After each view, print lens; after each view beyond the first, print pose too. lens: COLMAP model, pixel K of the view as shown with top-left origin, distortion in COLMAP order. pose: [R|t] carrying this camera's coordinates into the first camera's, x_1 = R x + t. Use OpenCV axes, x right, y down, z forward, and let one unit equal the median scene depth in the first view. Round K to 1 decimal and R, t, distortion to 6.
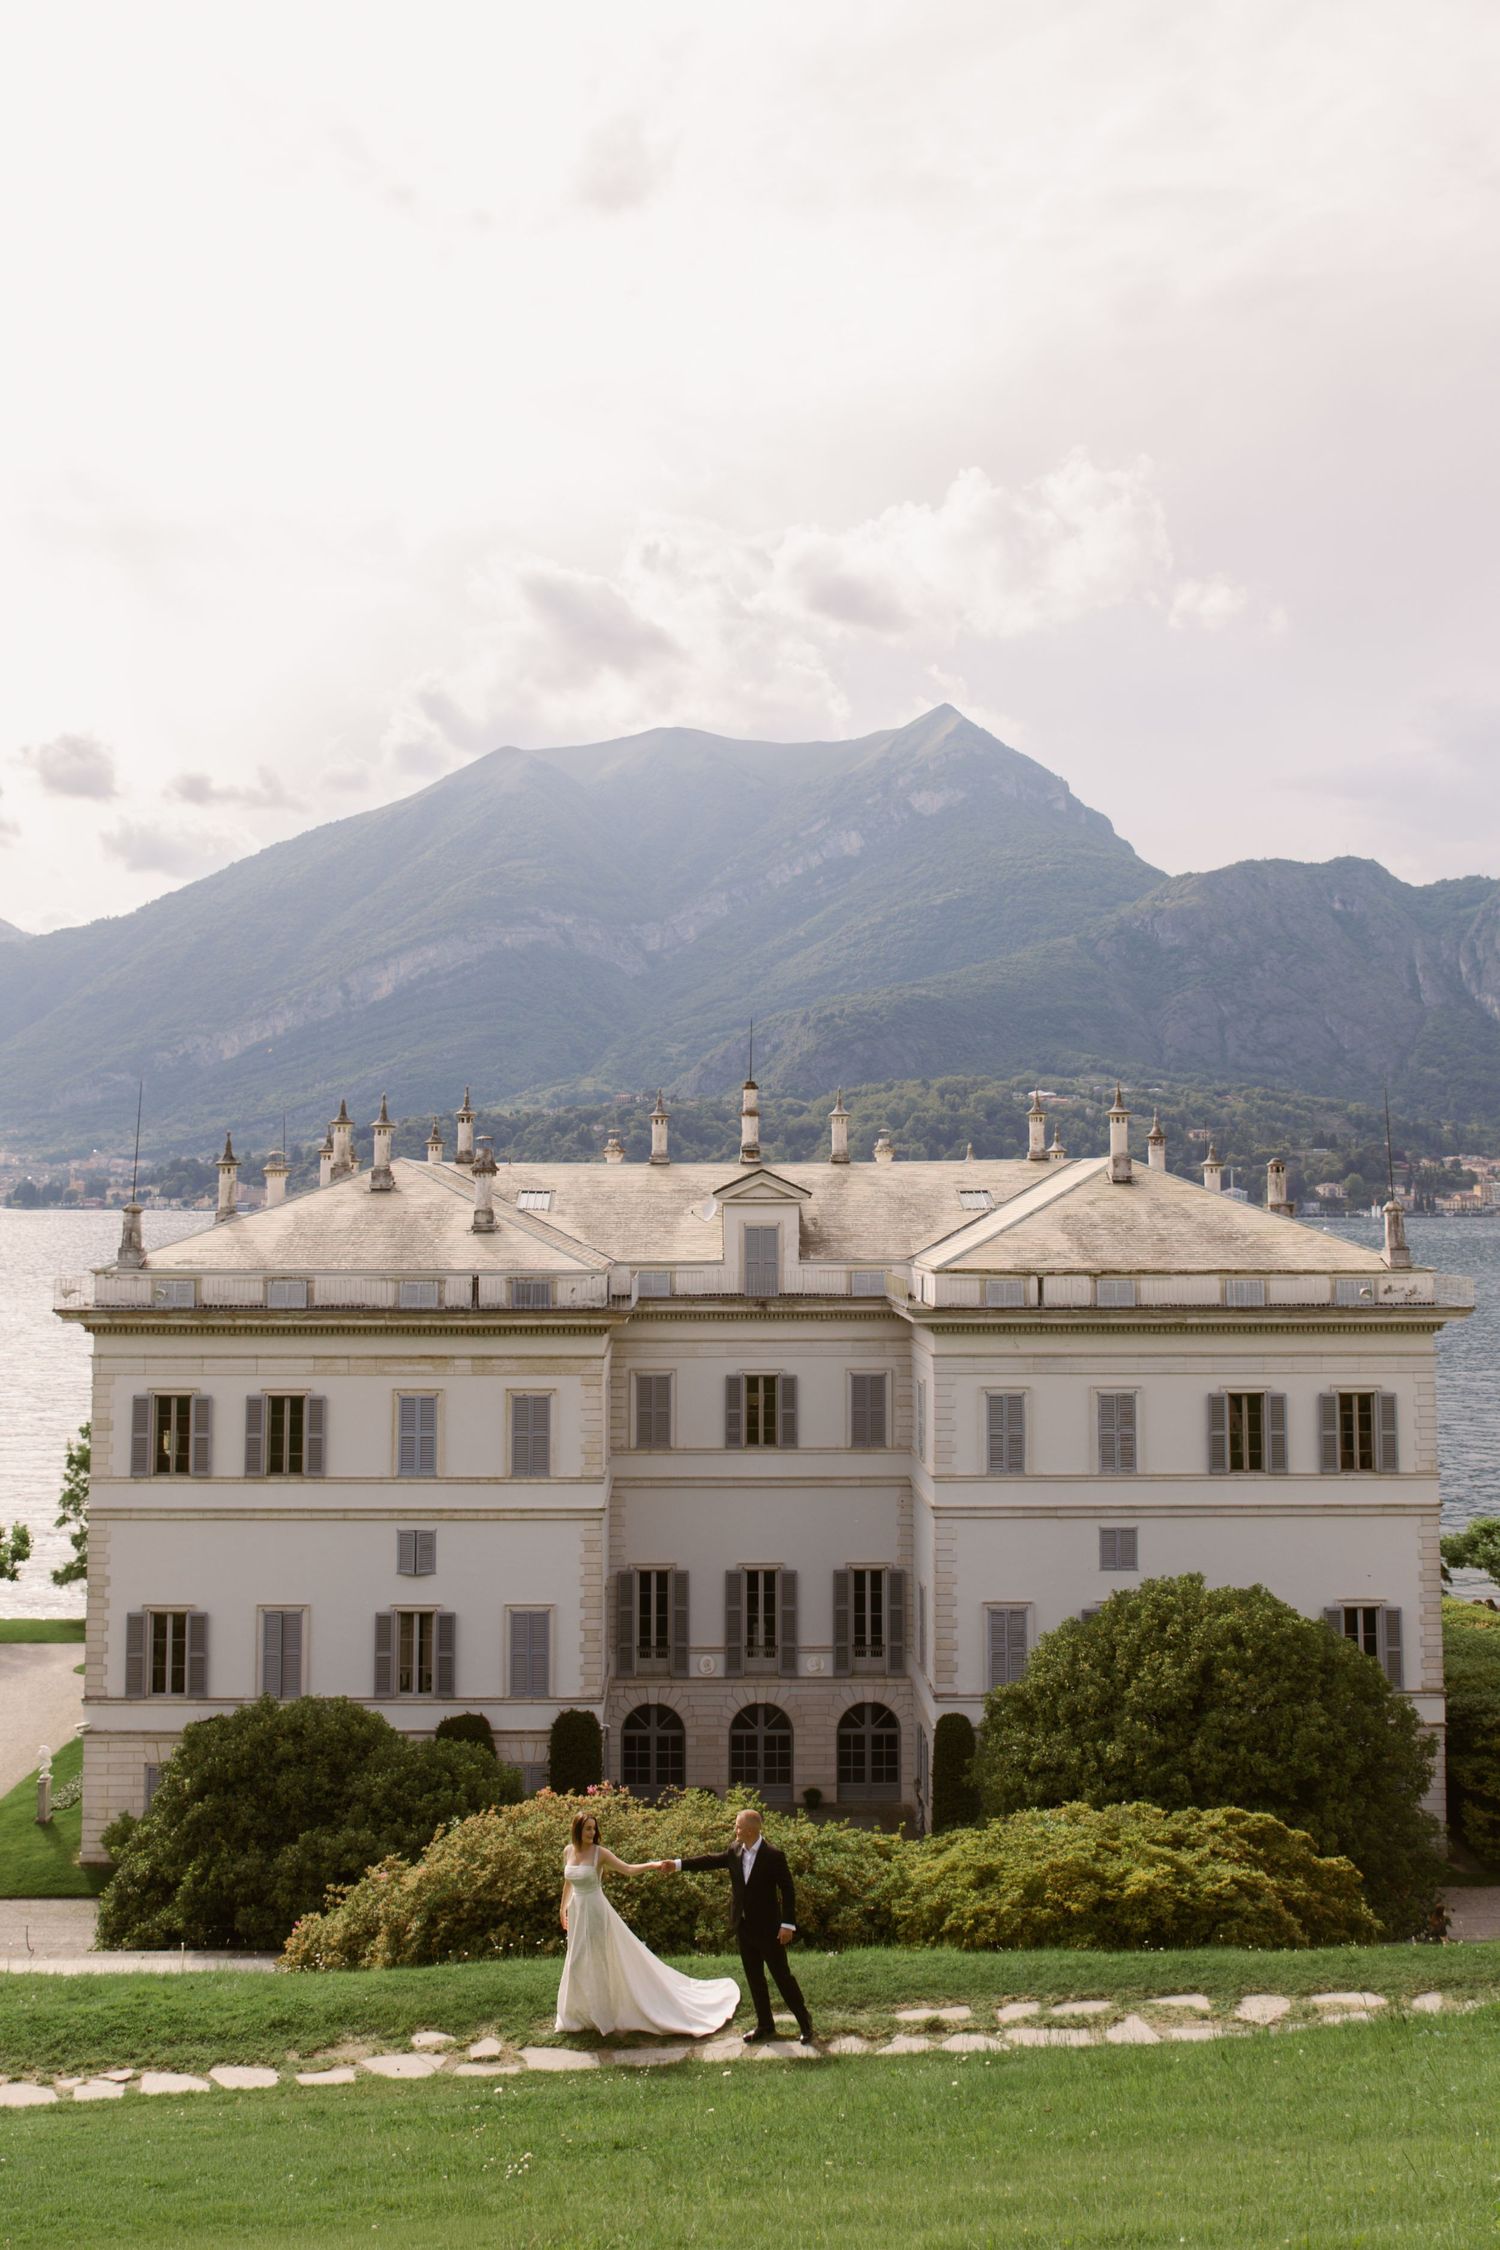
lens RADIAL K [[1878.9, 0, 736.8], [0, 1878.9, 1043.8], [0, 0, 1]] dist [-0.027061, 0.014674]
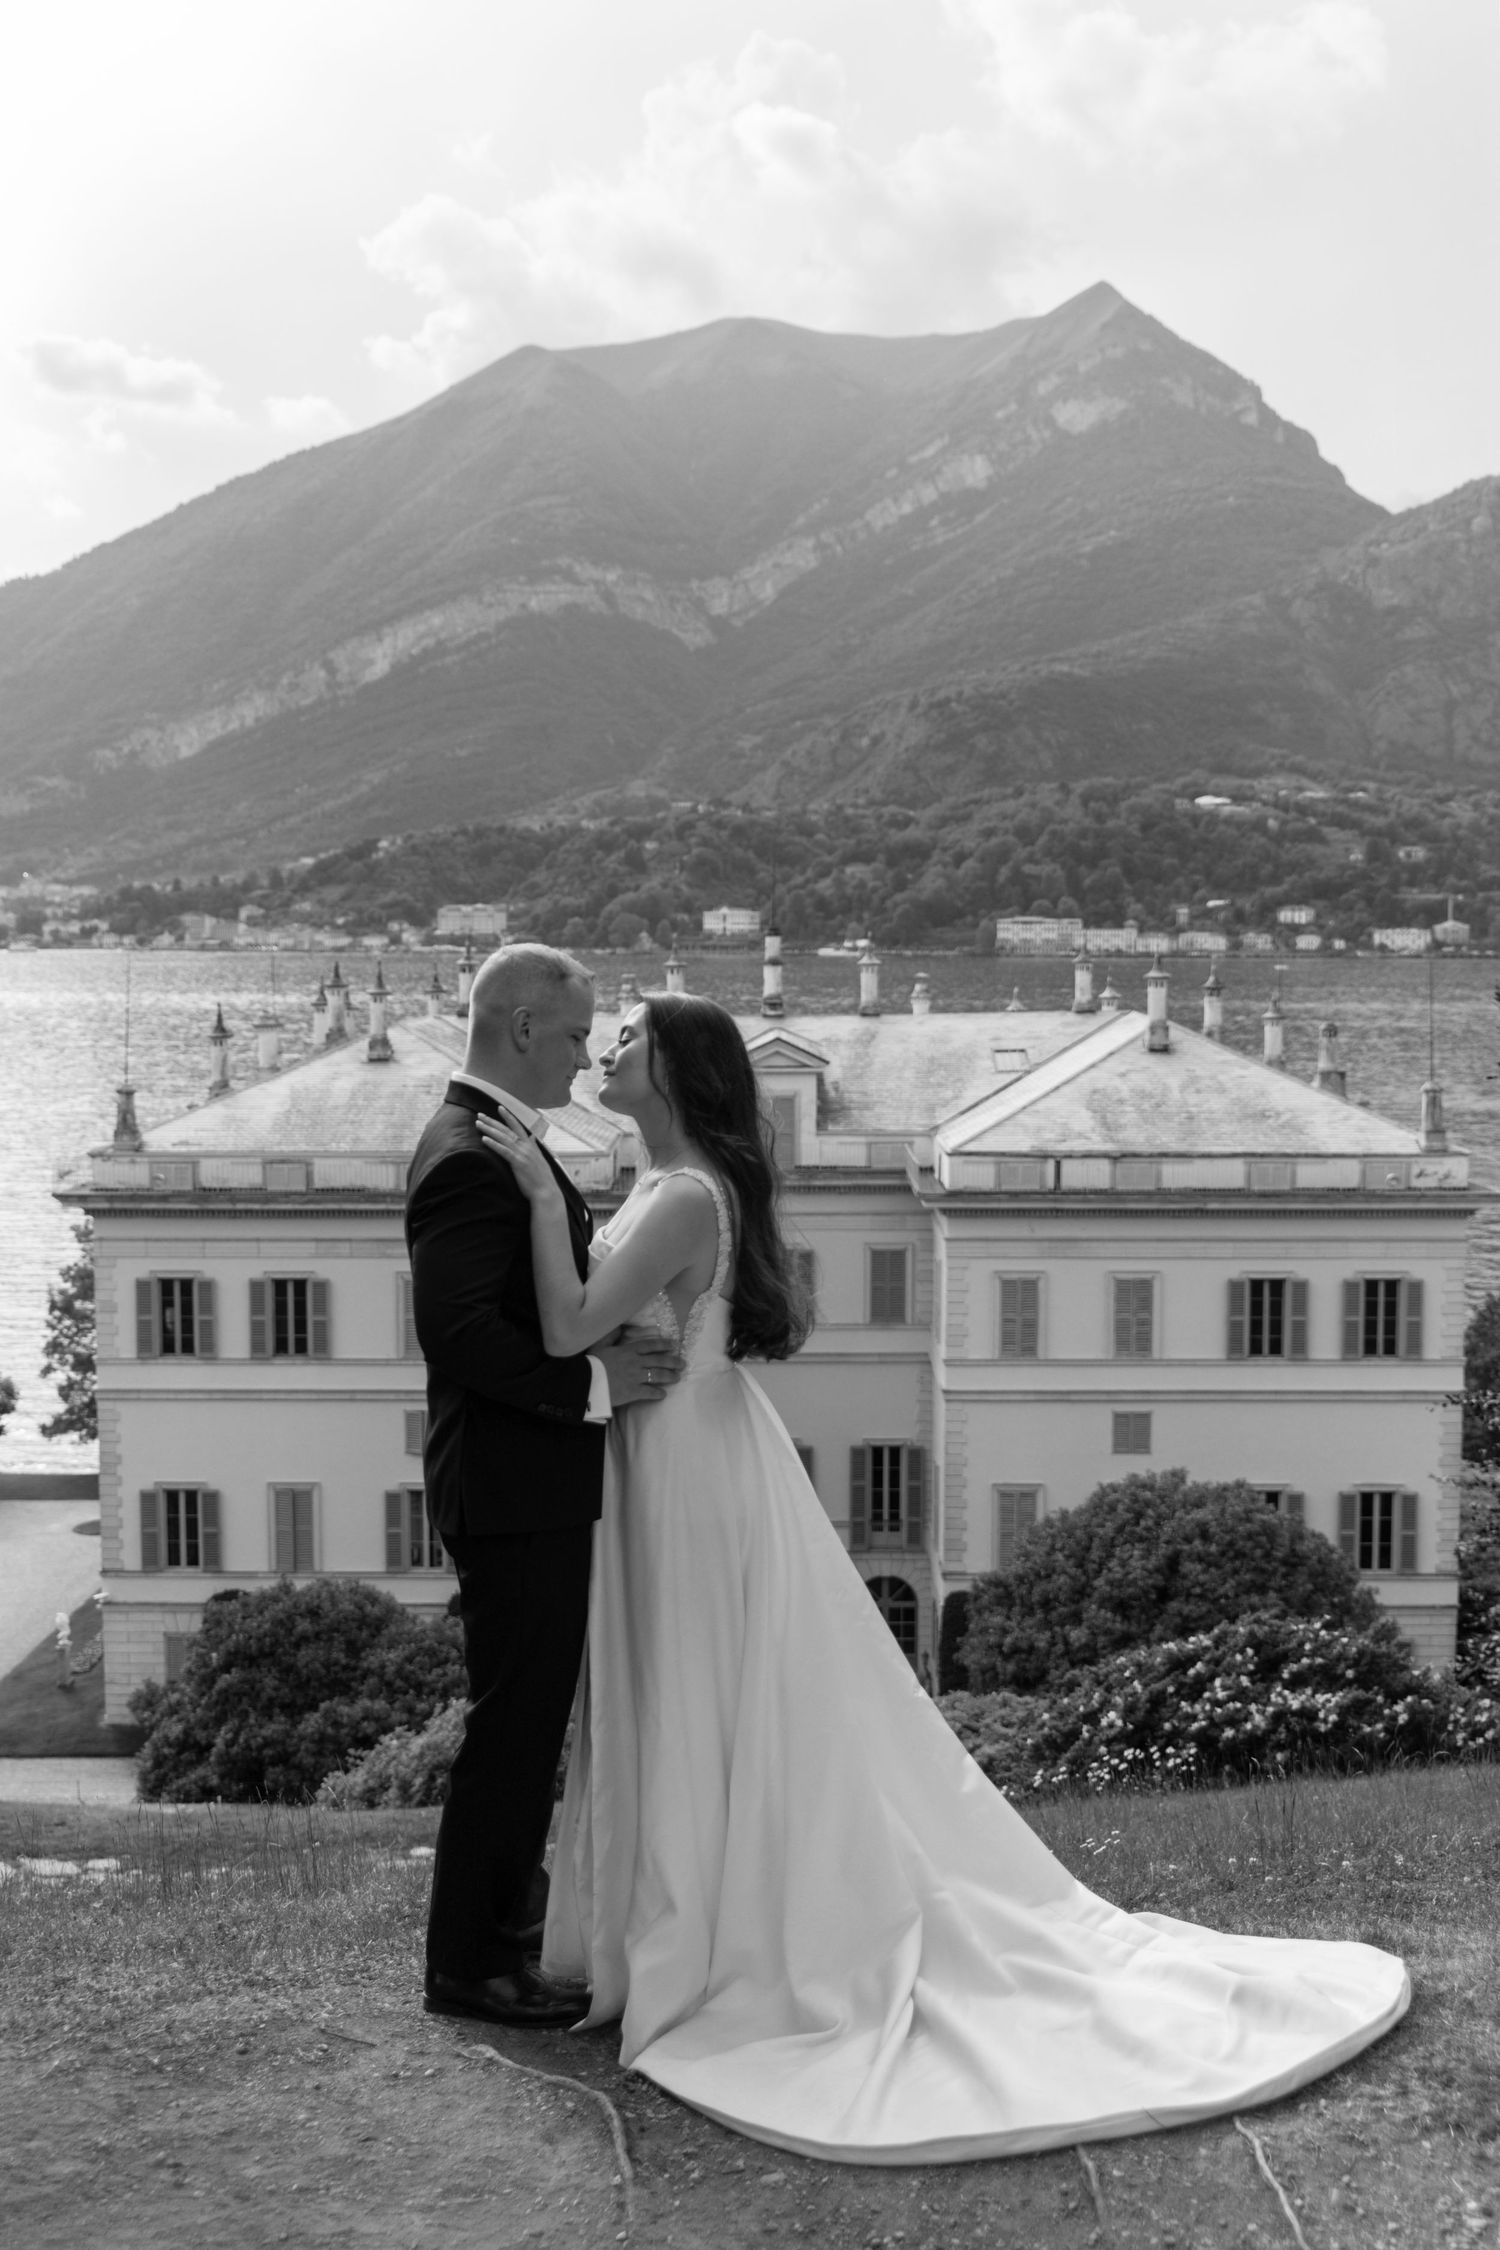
lens RADIAL K [[2366.6, 0, 750.0], [0, 2366.6, 1125.0], [0, 0, 1]] dist [-0.024265, 0.003416]
pose [[0.999455, 0.001468, -0.032982, 0.038941], [0.003974, 0.986400, 0.164315, -0.085562], [0.032775, -0.164356, 0.985856, -0.185987]]
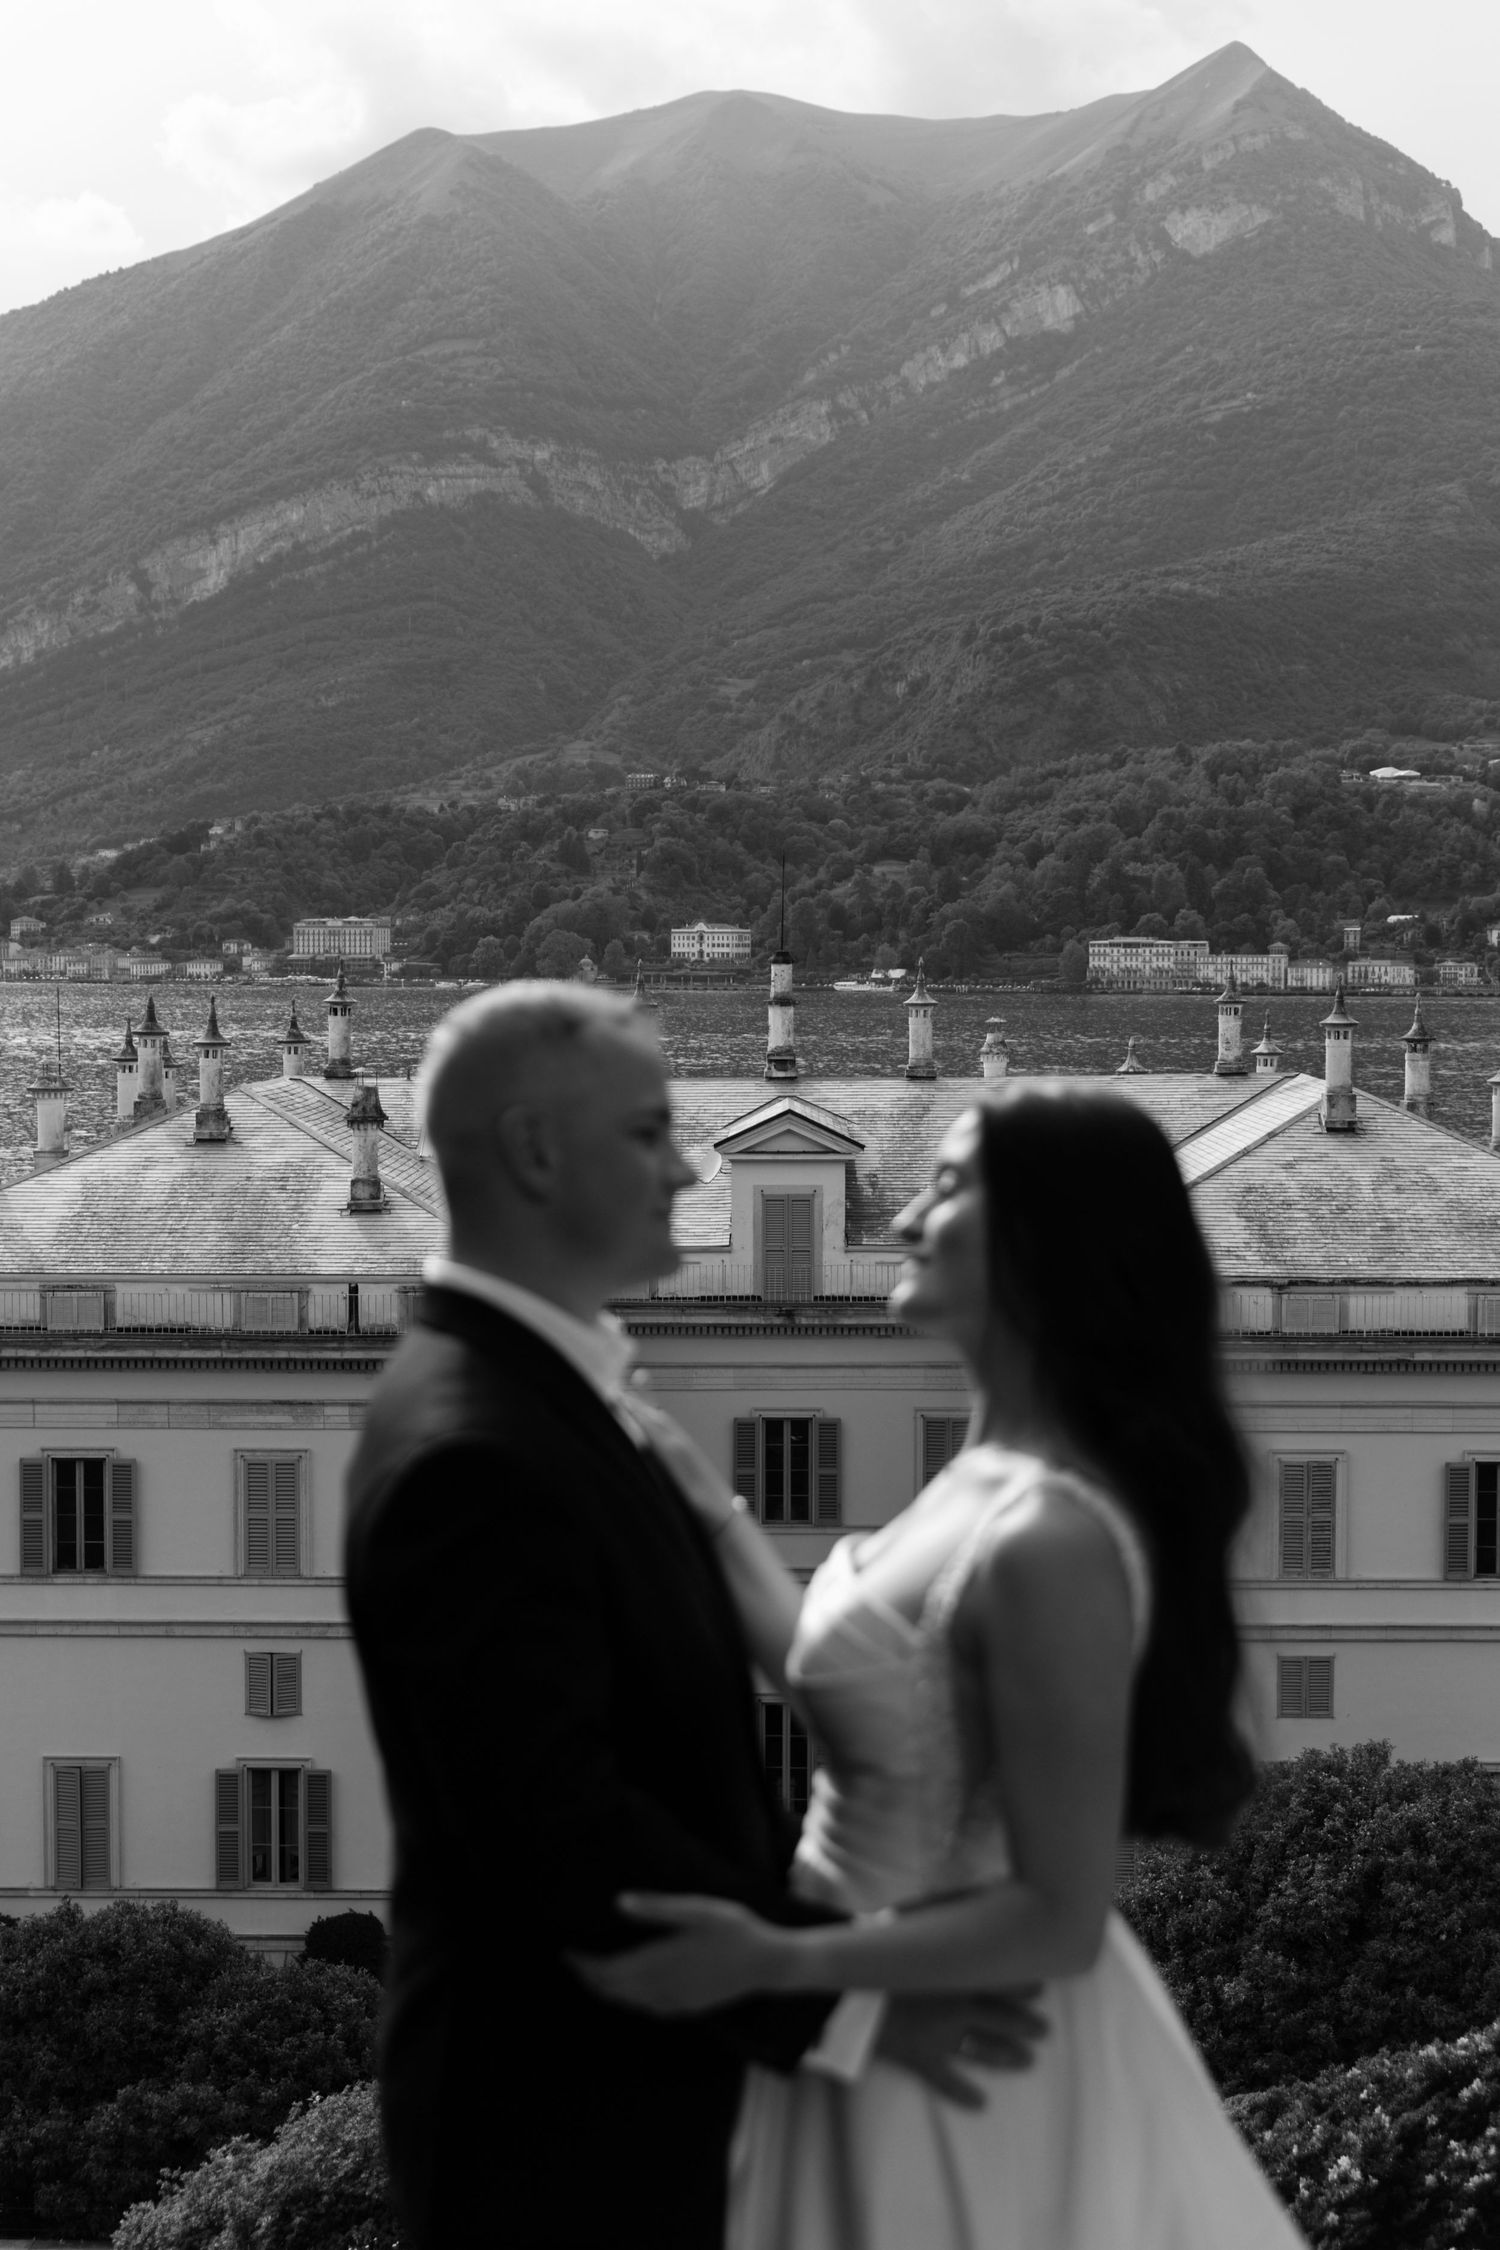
lens RADIAL K [[3367.4, 0, 750.0], [0, 3367.4, 1125.0], [0, 0, 1]] dist [-0.013543, 0.003500]
pose [[0.999578, 0.003288, -0.028845, 0.033561], [0.000579, 0.991107, 0.133064, -0.083688], [0.029026, -0.133025, 0.990688, -0.164504]]
